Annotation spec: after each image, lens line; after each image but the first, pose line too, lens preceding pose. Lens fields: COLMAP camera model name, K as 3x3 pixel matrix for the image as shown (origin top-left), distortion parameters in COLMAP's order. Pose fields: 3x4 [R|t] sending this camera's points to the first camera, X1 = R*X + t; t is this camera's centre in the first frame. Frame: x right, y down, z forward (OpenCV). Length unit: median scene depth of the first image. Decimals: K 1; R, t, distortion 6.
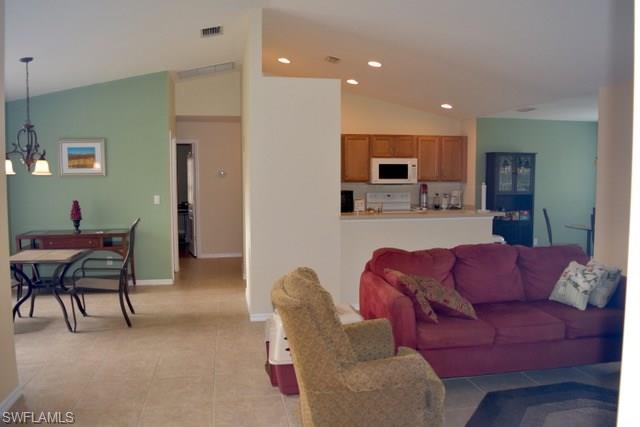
lens RADIAL K [[512.8, 0, 320.7], [0, 512.8, 213.0], [0, 0, 1]] dist [-0.072172, -0.001336]
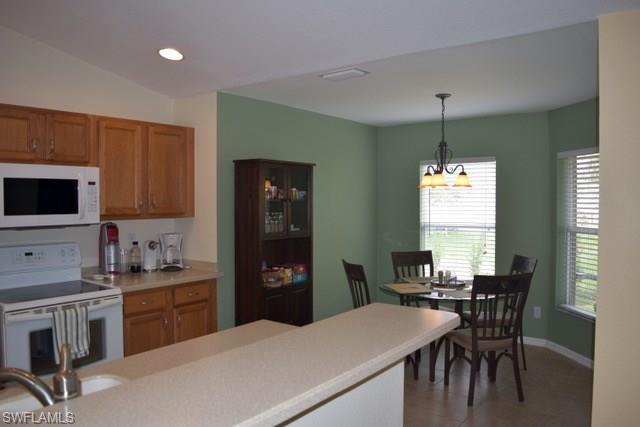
lens RADIAL K [[512.8, 0, 319.4], [0, 512.8, 211.3], [0, 0, 1]] dist [-0.072172, -0.001336]
pose [[0.731550, -0.017890, 0.681553, 0.029608], [0.052121, 0.998198, -0.029743, -0.045391], [-0.679793, 0.057282, 0.731164, 0.549807]]
